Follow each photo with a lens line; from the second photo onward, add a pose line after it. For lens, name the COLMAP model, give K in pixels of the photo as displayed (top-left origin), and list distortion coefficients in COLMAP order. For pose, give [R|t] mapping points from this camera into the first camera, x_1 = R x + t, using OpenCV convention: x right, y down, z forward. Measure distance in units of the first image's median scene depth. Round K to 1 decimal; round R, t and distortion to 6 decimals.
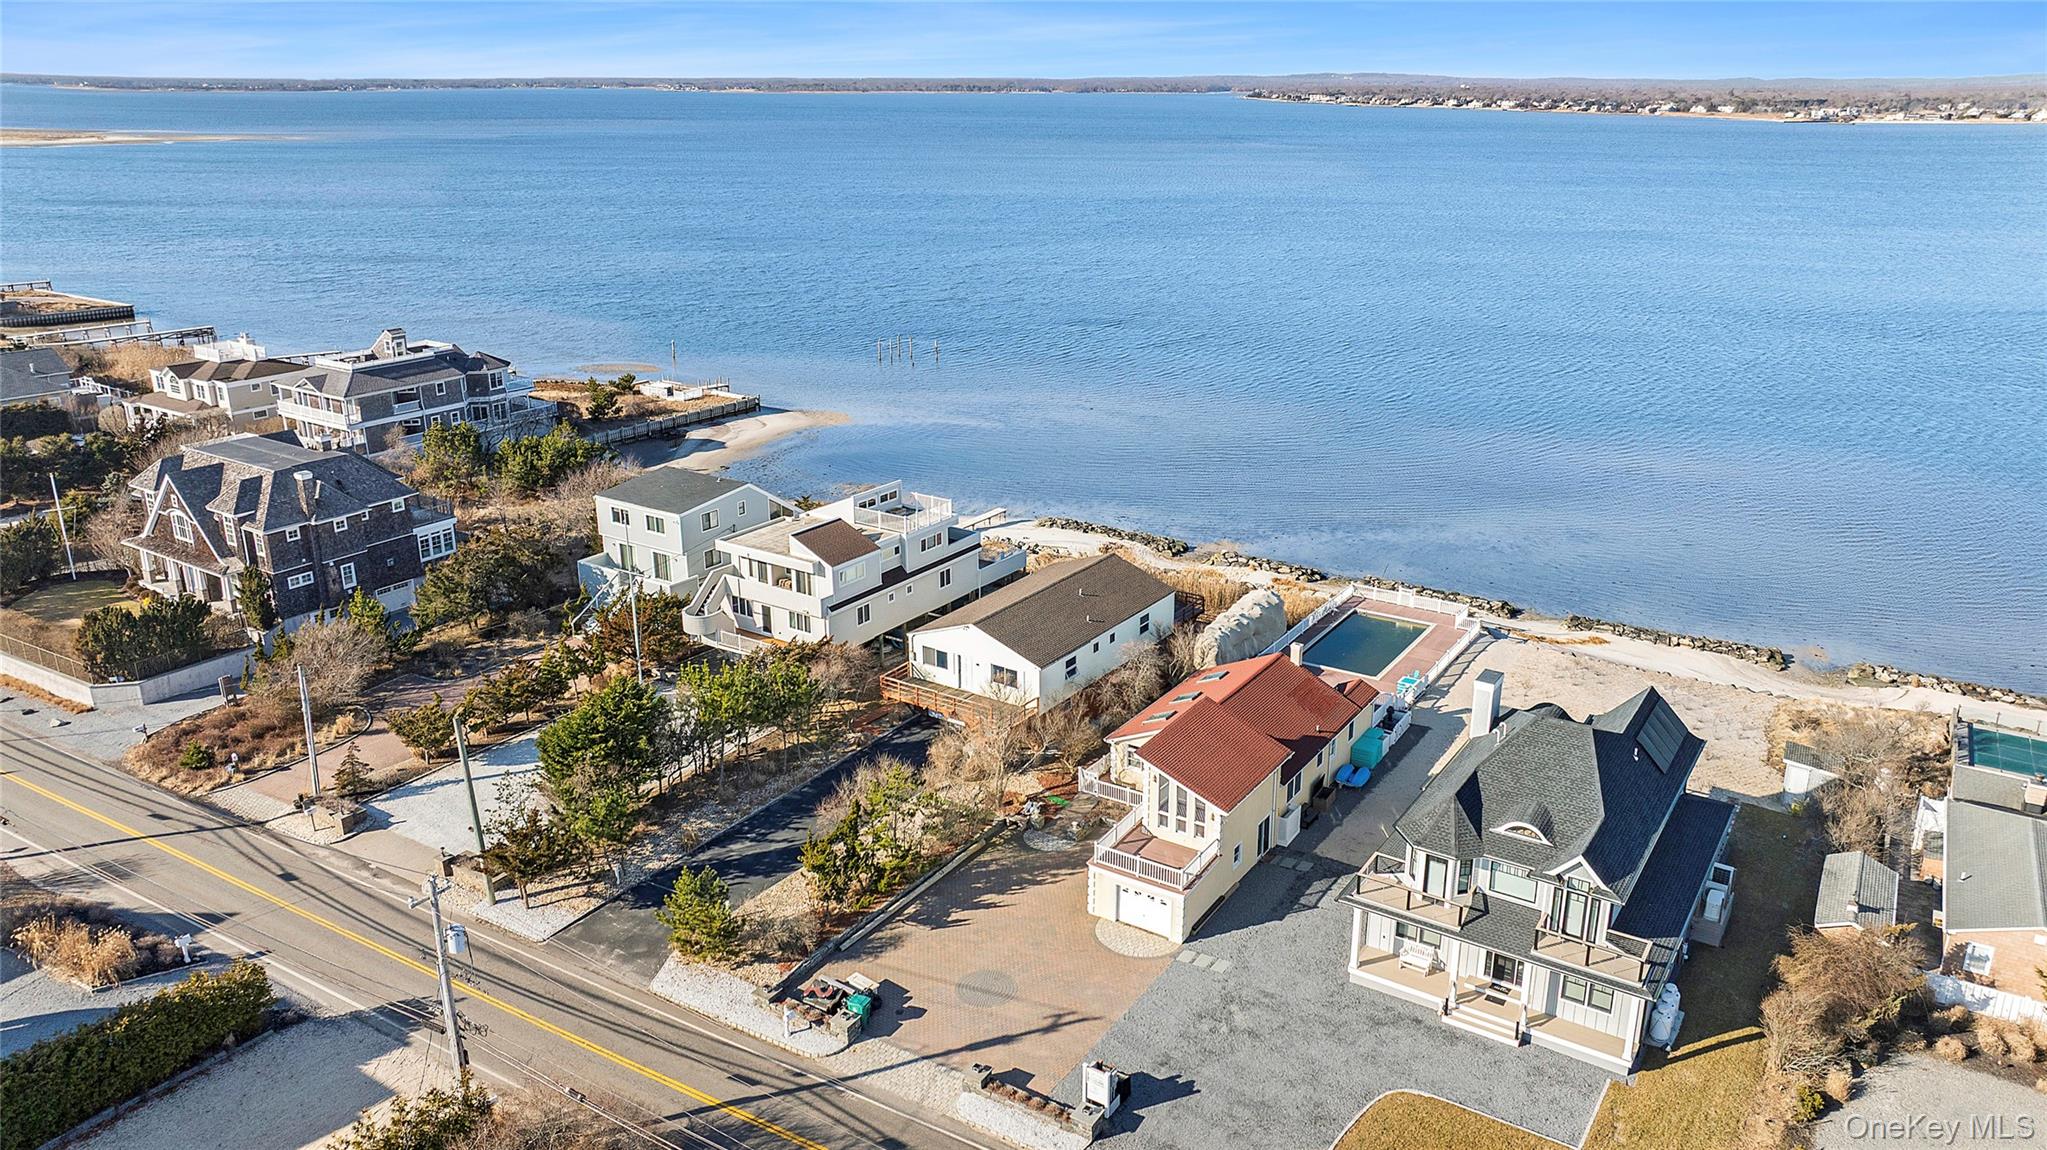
lens RADIAL K [[1512.6, 0, 1023.5], [0, 1512.6, 575.0], [0, 0, 1]] dist [-0.038480, 0.041371]
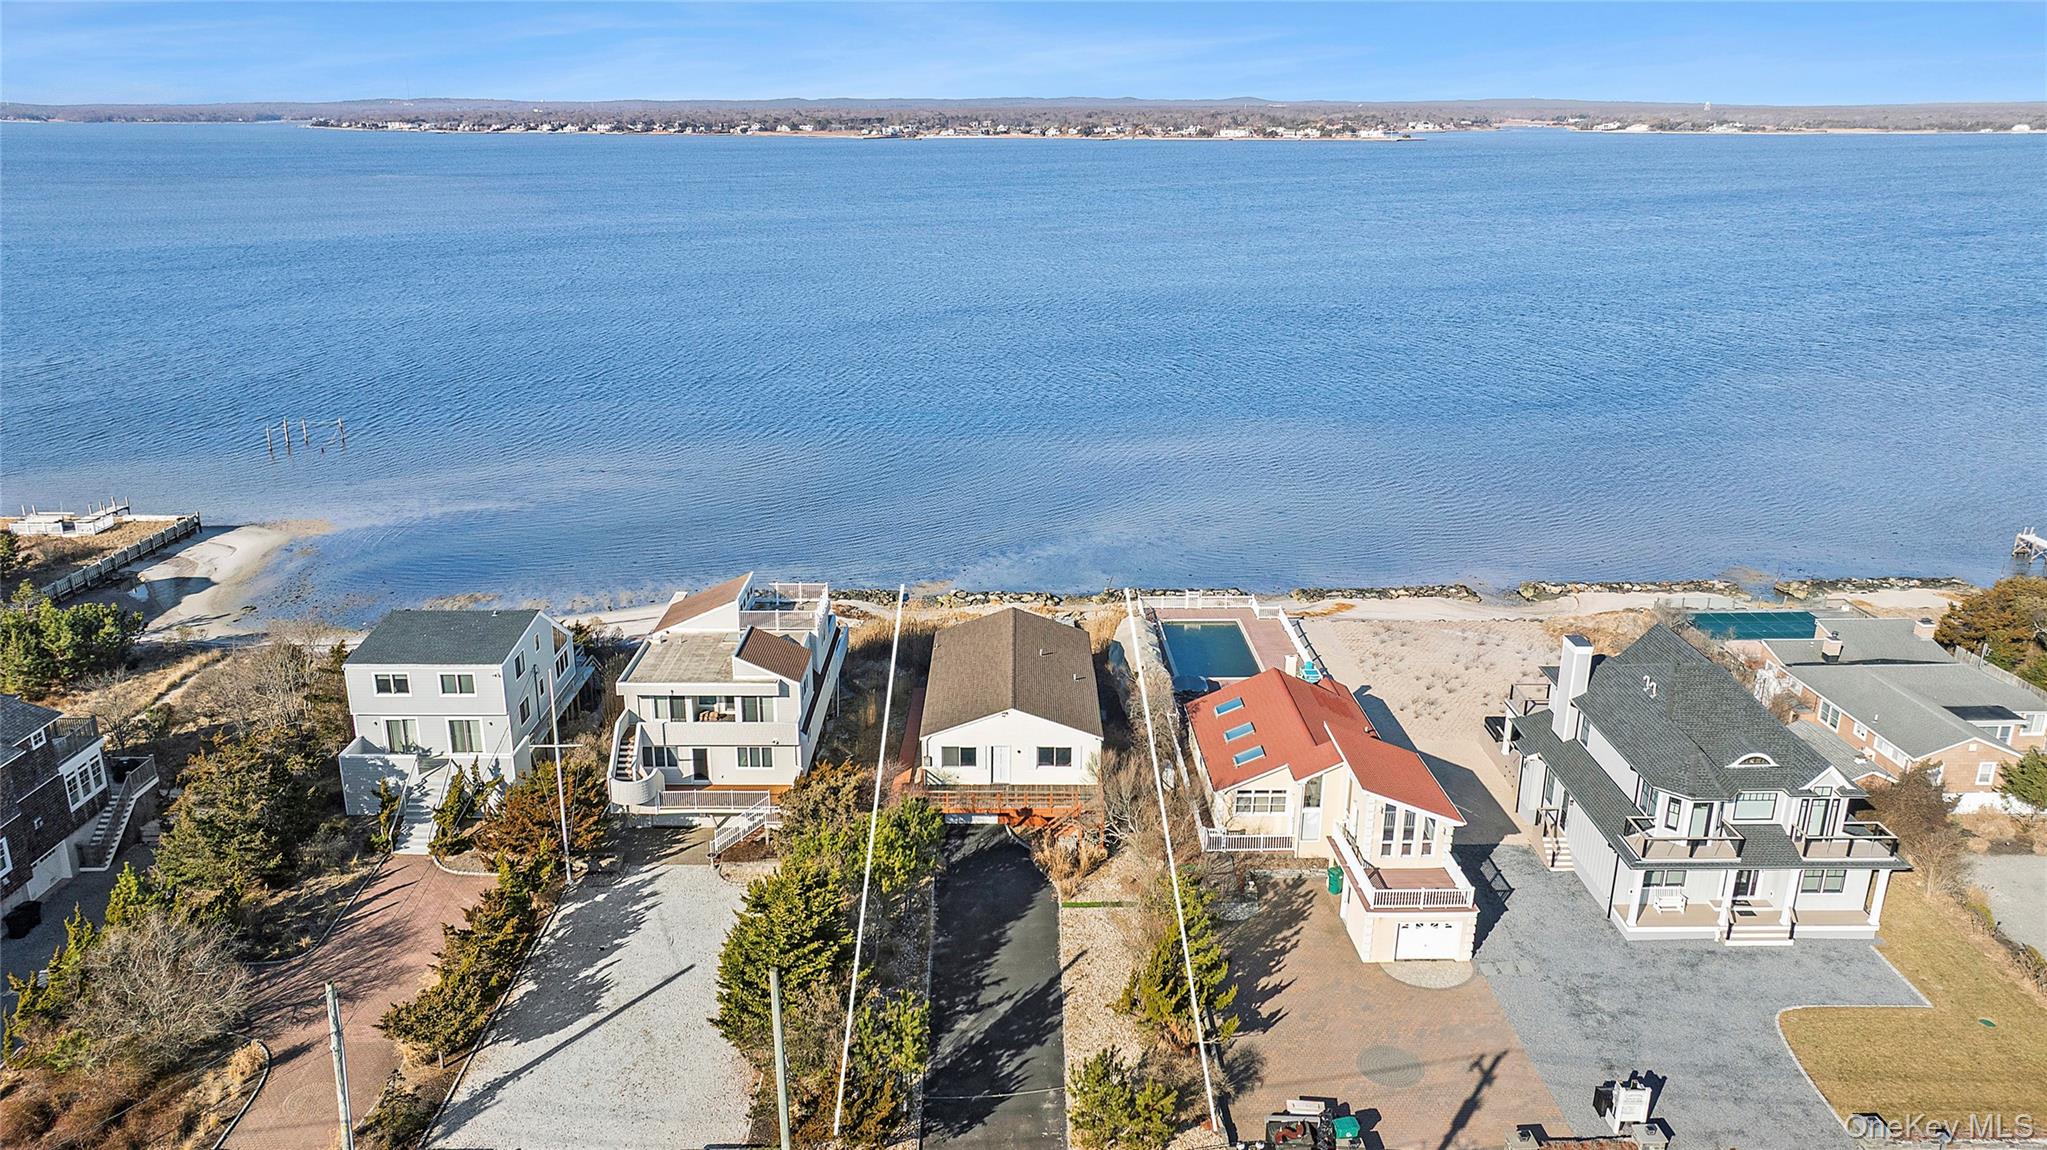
lens RADIAL K [[1512.6, 0, 1023.5], [0, 1512.6, 575.0], [0, 0, 1]] dist [-0.038480, 0.041371]
pose [[0.822270, -0.174036, 0.541833, -0.408836], [0.181841, 0.982529, 0.039631, -0.065425], [-0.539264, 0.065940, 0.839551, 0.190138]]
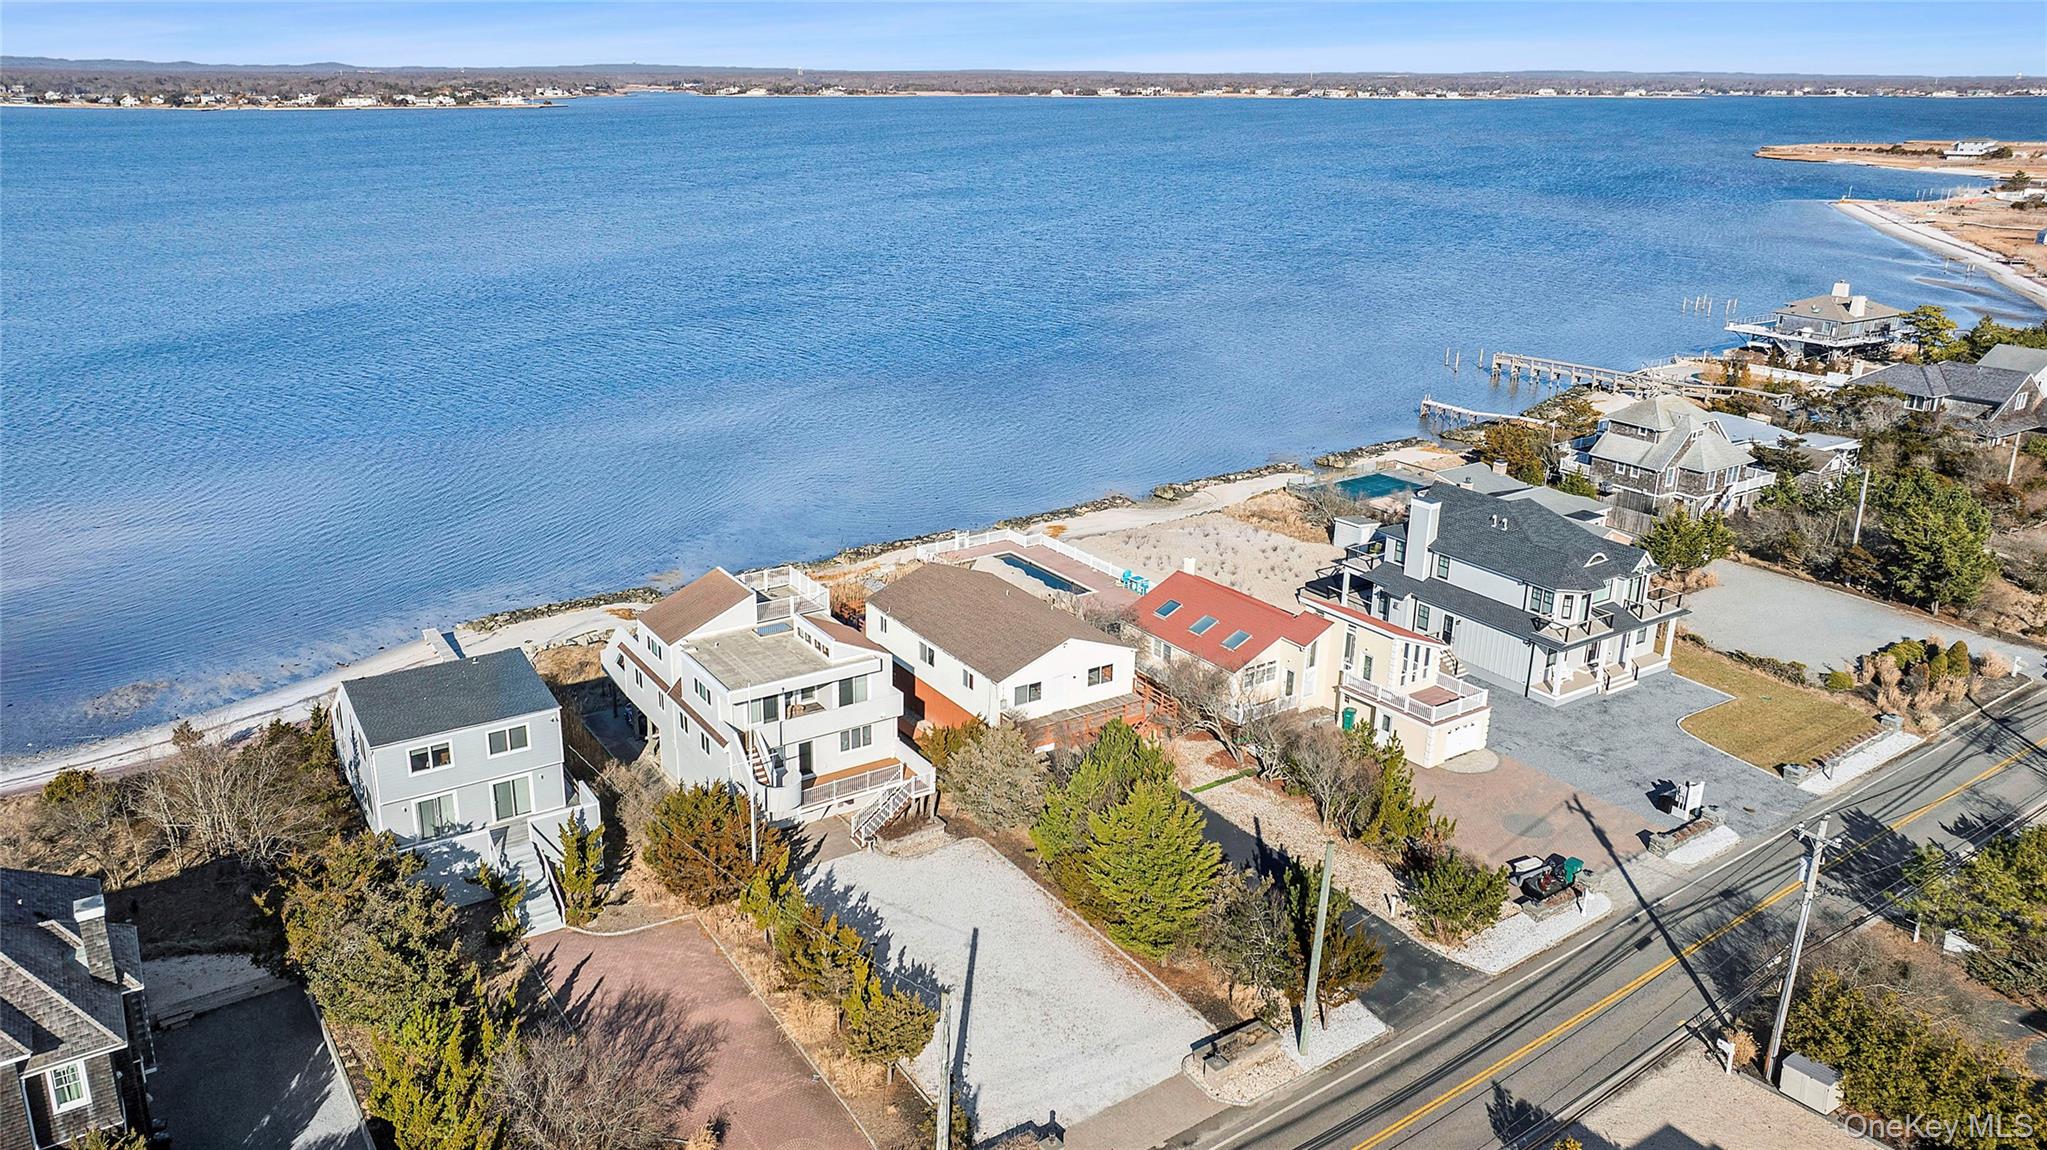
lens RADIAL K [[1493.7, 0, 1045.7], [0, 1493.7, 618.5], [0, 0, 1]] dist [-0.007175, -0.001158]
pose [[0.366052, -0.322432, 0.872951, -0.713043], [0.288578, 0.931145, 0.222918, -0.161706], [-0.884720, 0.170315, 0.433894, 0.482350]]
